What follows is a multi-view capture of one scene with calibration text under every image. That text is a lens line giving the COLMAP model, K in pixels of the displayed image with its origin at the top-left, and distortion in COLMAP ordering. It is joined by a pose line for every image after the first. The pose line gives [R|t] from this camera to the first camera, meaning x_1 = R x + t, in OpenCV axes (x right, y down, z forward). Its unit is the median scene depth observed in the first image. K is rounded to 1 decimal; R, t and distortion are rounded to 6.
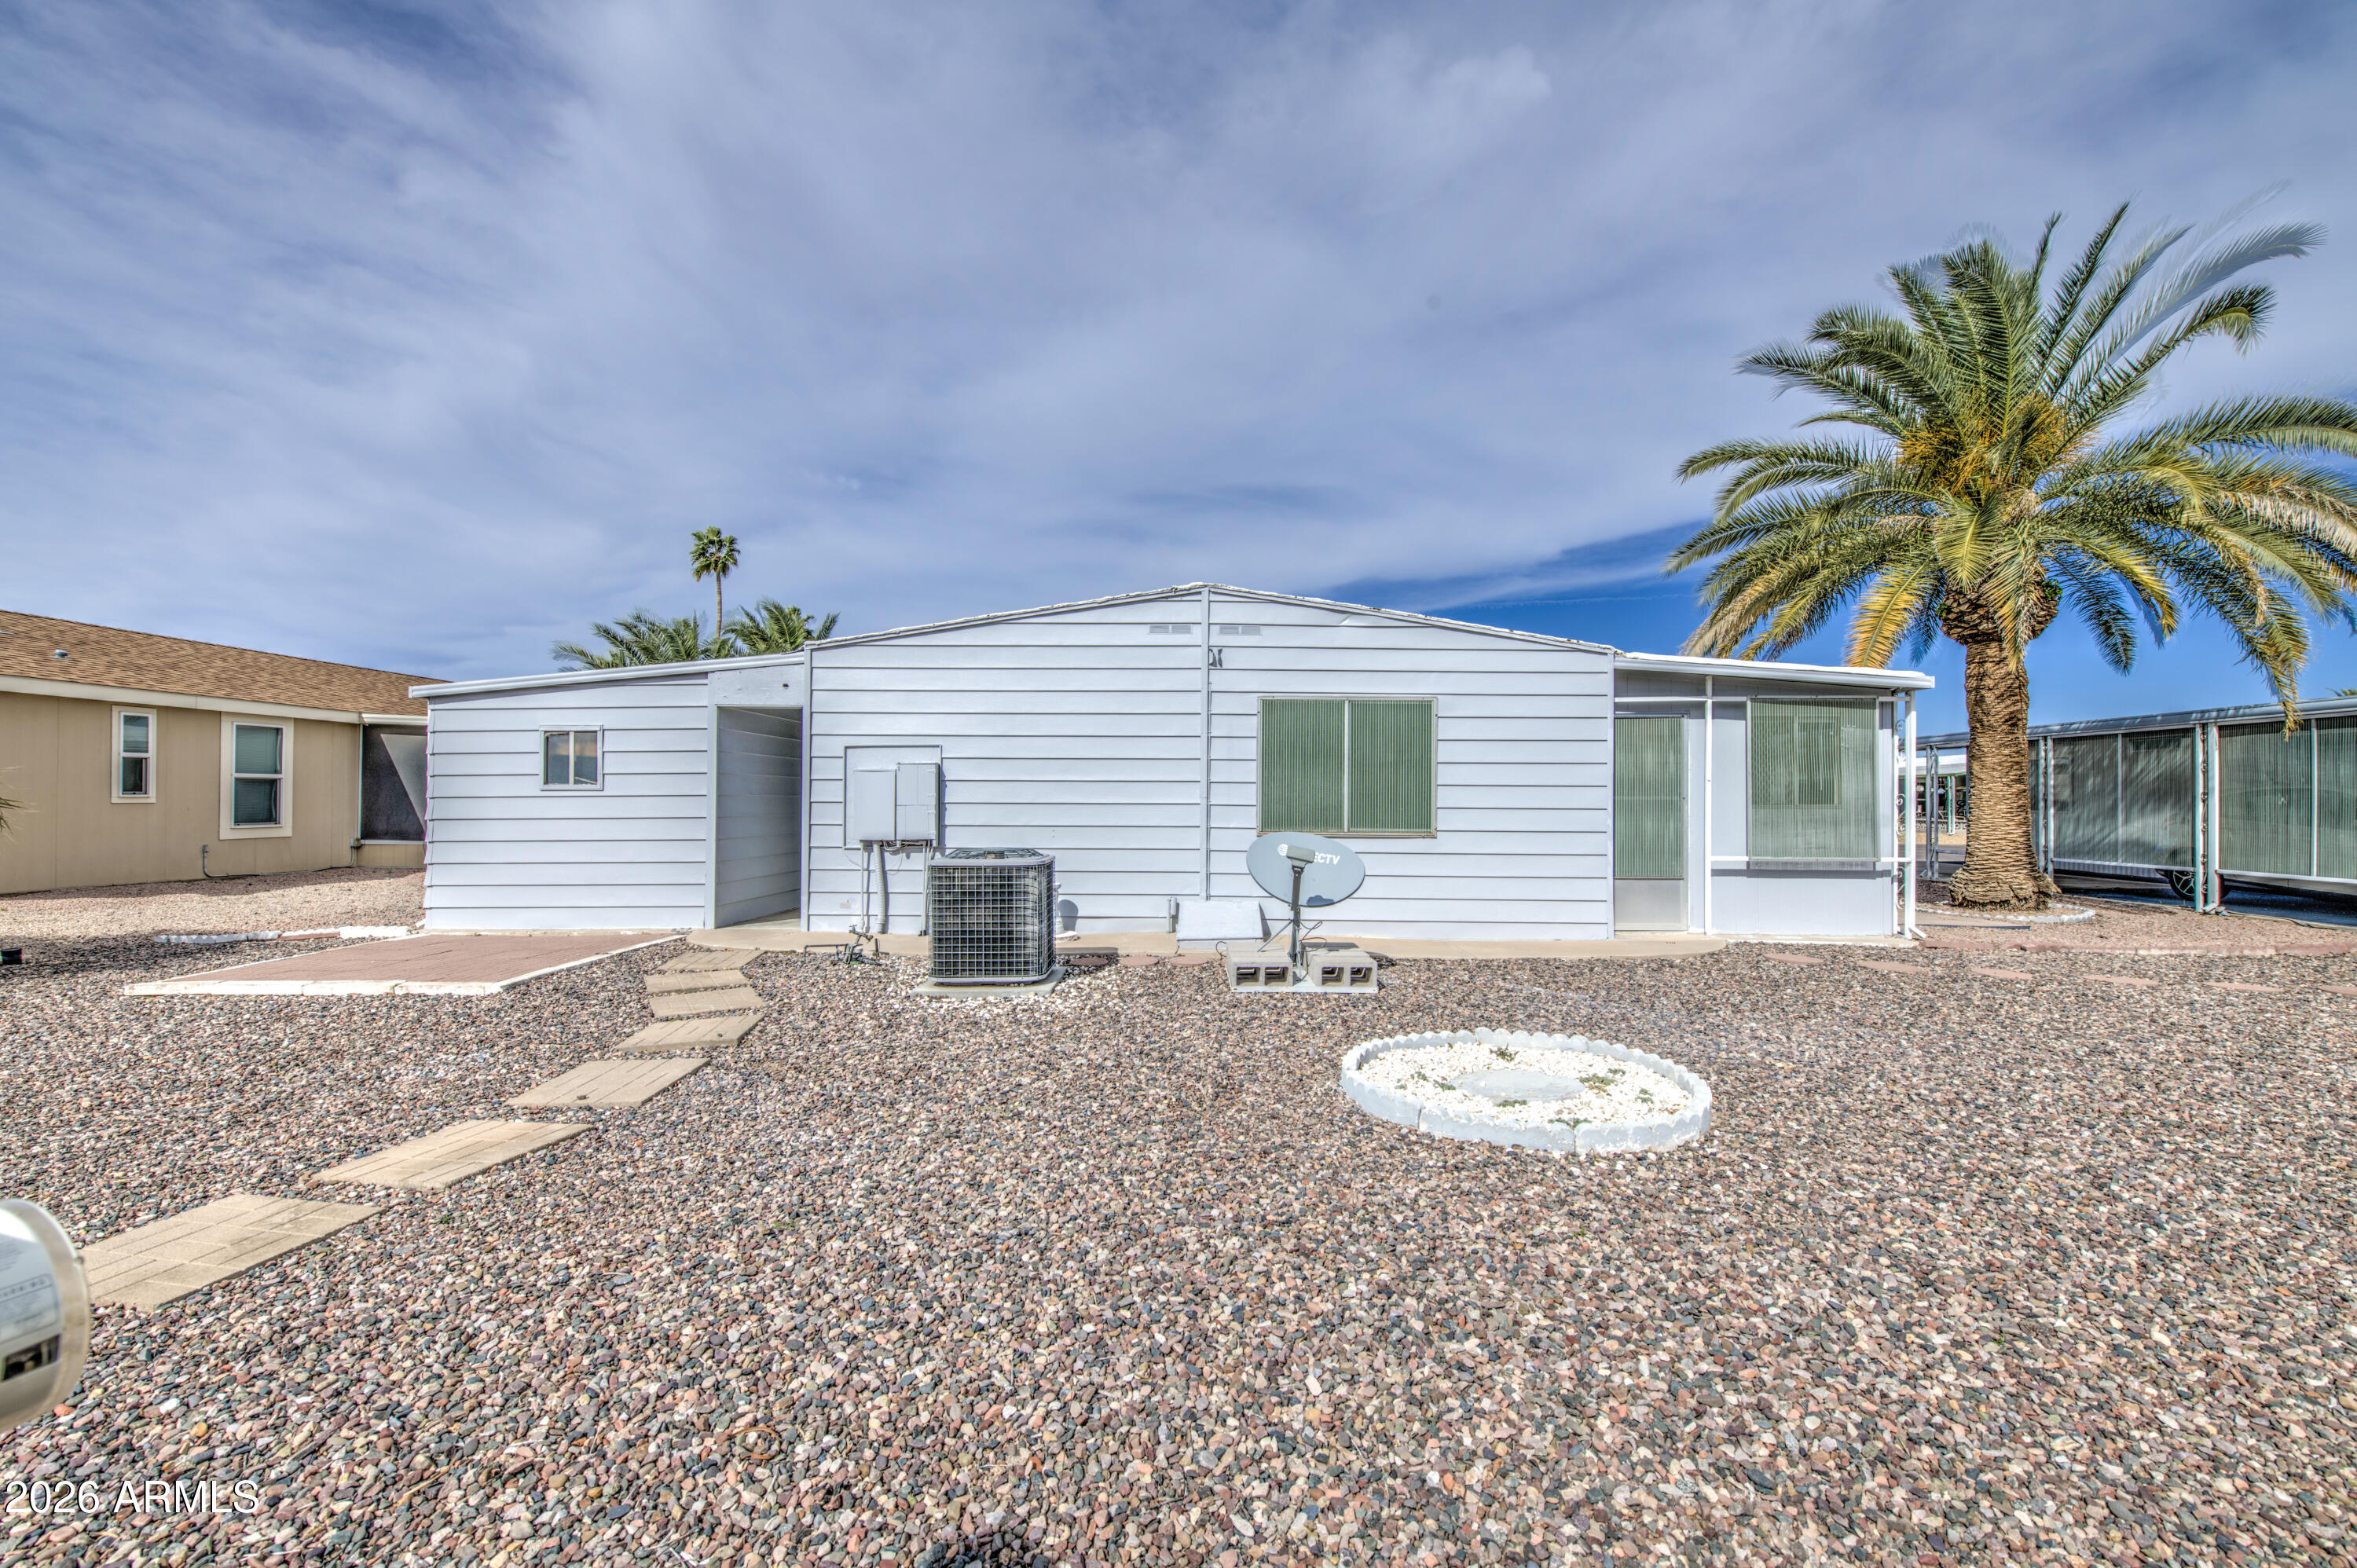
lens RADIAL K [[1011.1, 0, 1191.3], [0, 1011.1, 799.6], [0, 0, 1]] dist [-0.001080, -0.003819]
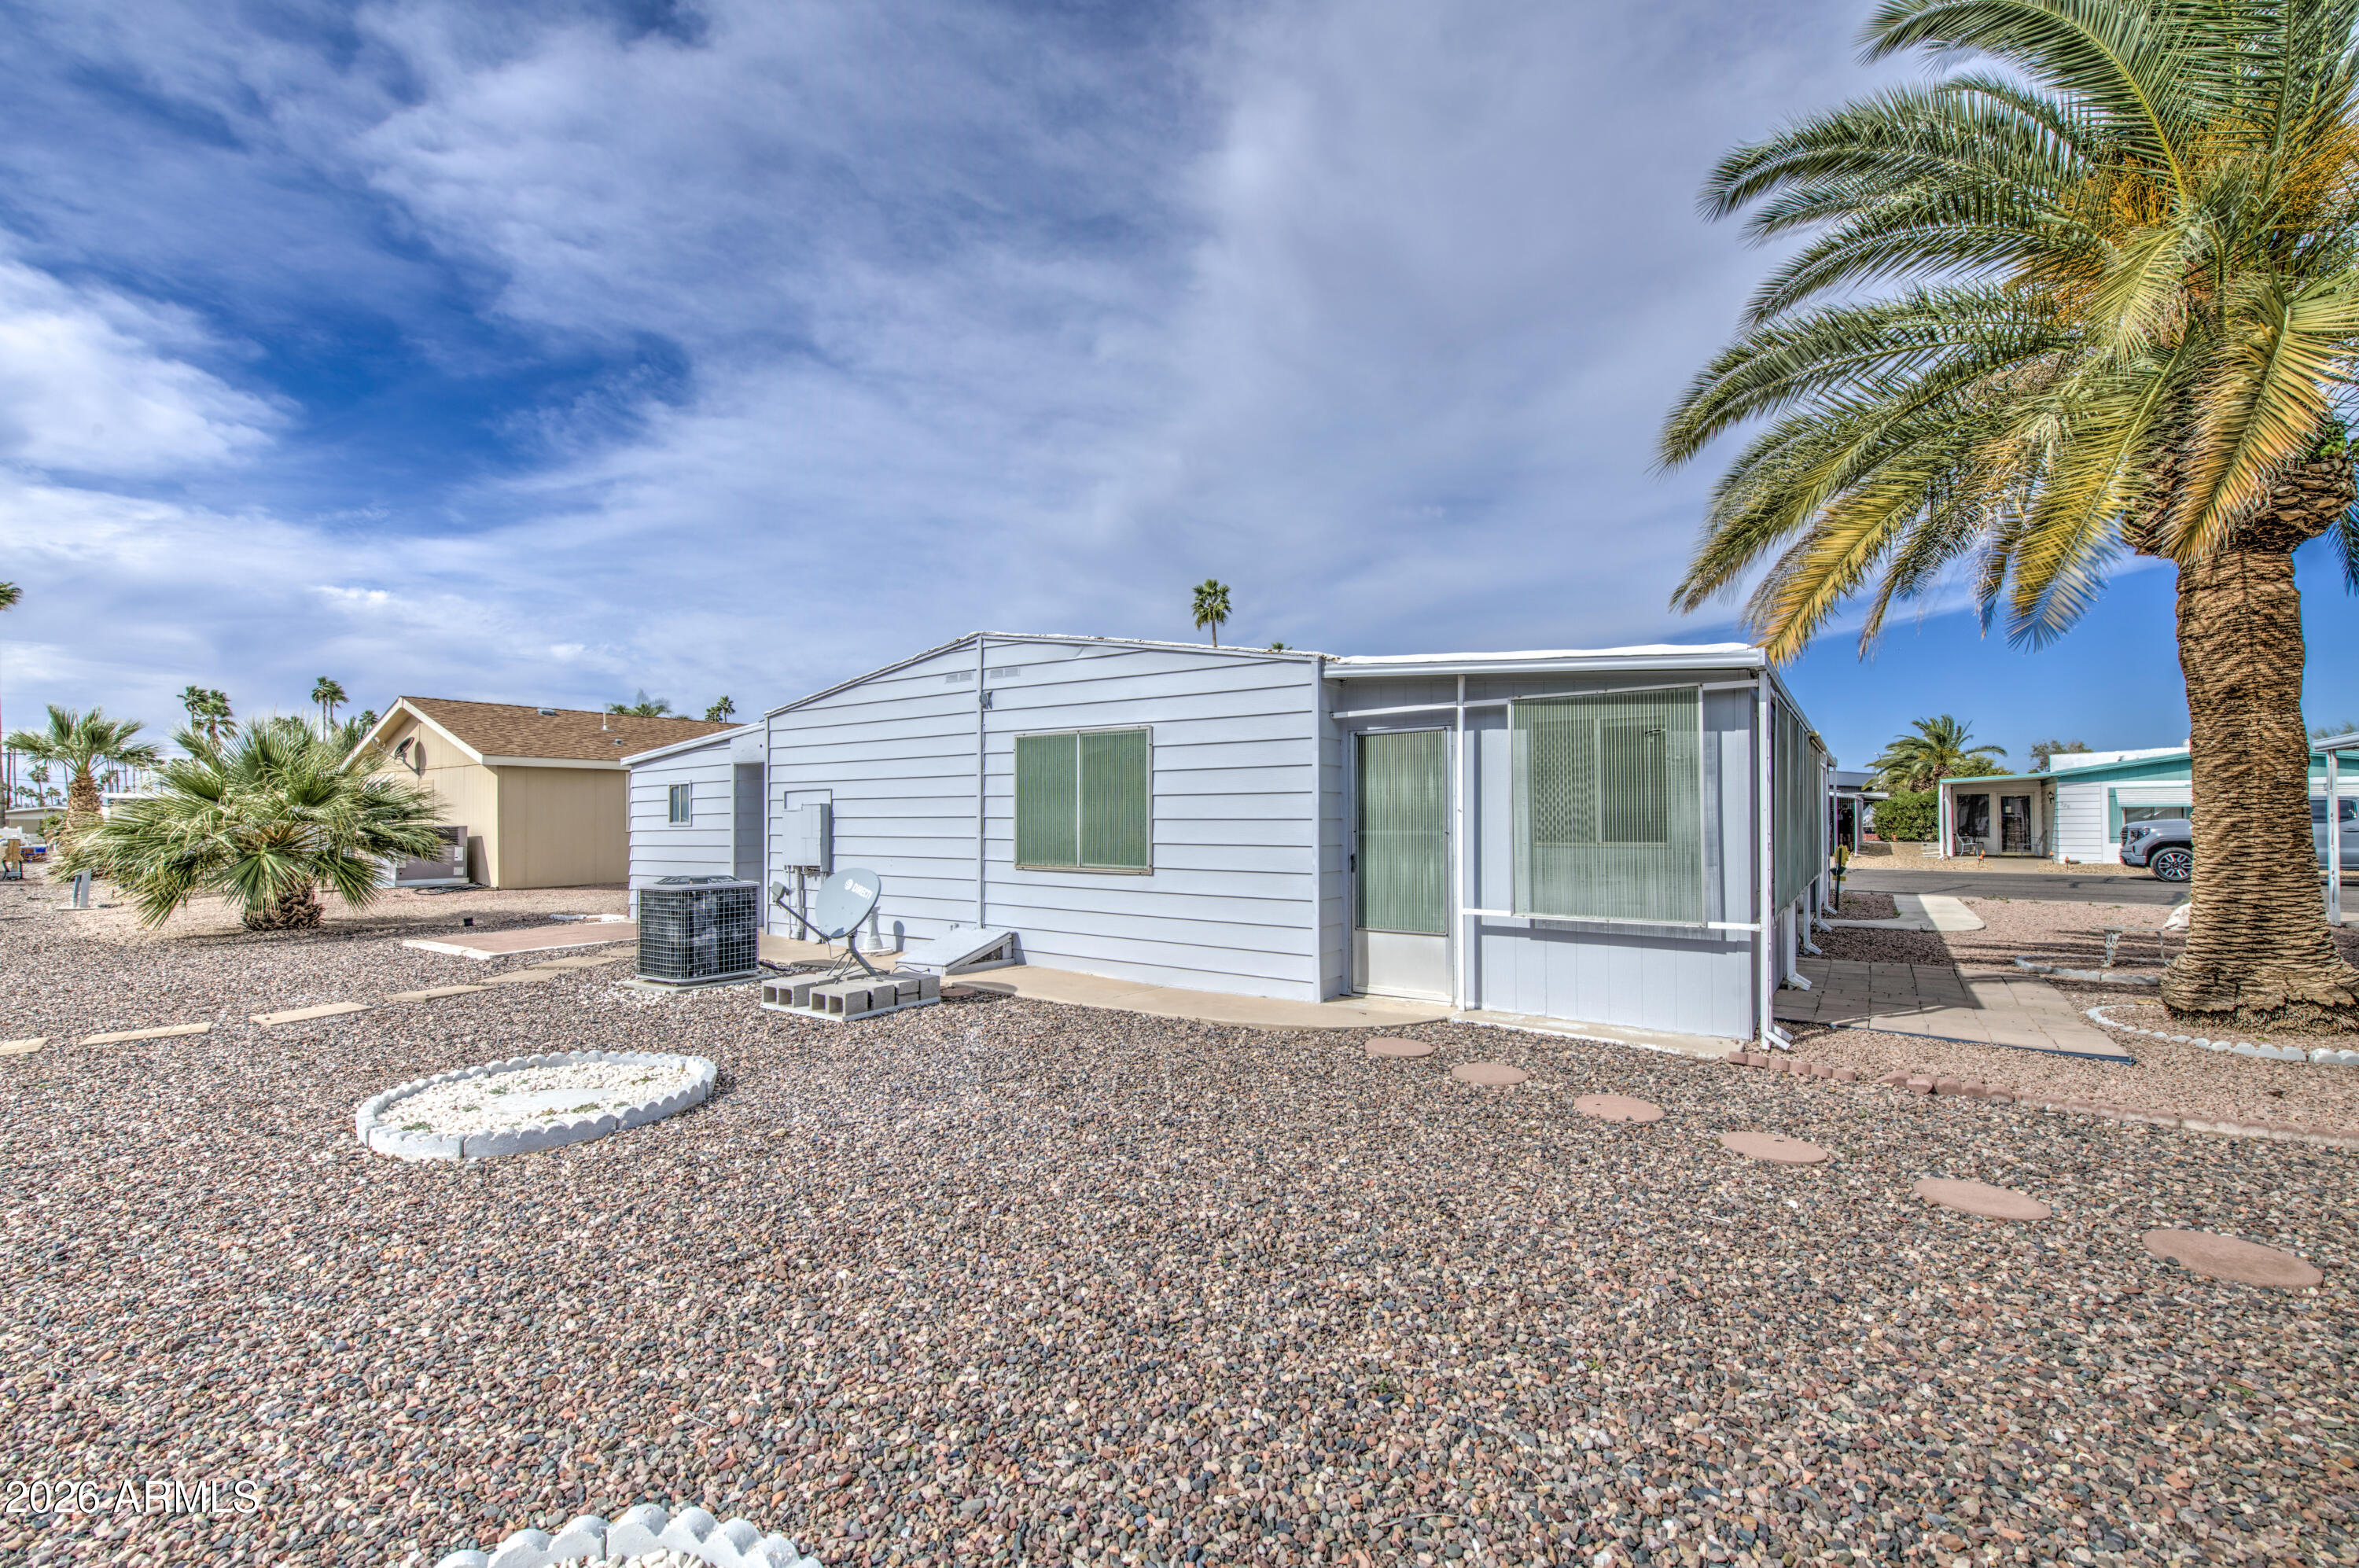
lens RADIAL K [[982.9, 0, 1191.6], [0, 982.9, 798.3], [0, 0, 1]] dist [0.001070, -0.006445]
pose [[0.820449, -0.017425, -0.571453, 0.779968], [0.011047, 0.999832, -0.014627, -0.019624], [0.571612, 0.005688, 0.820504, 0.270055]]
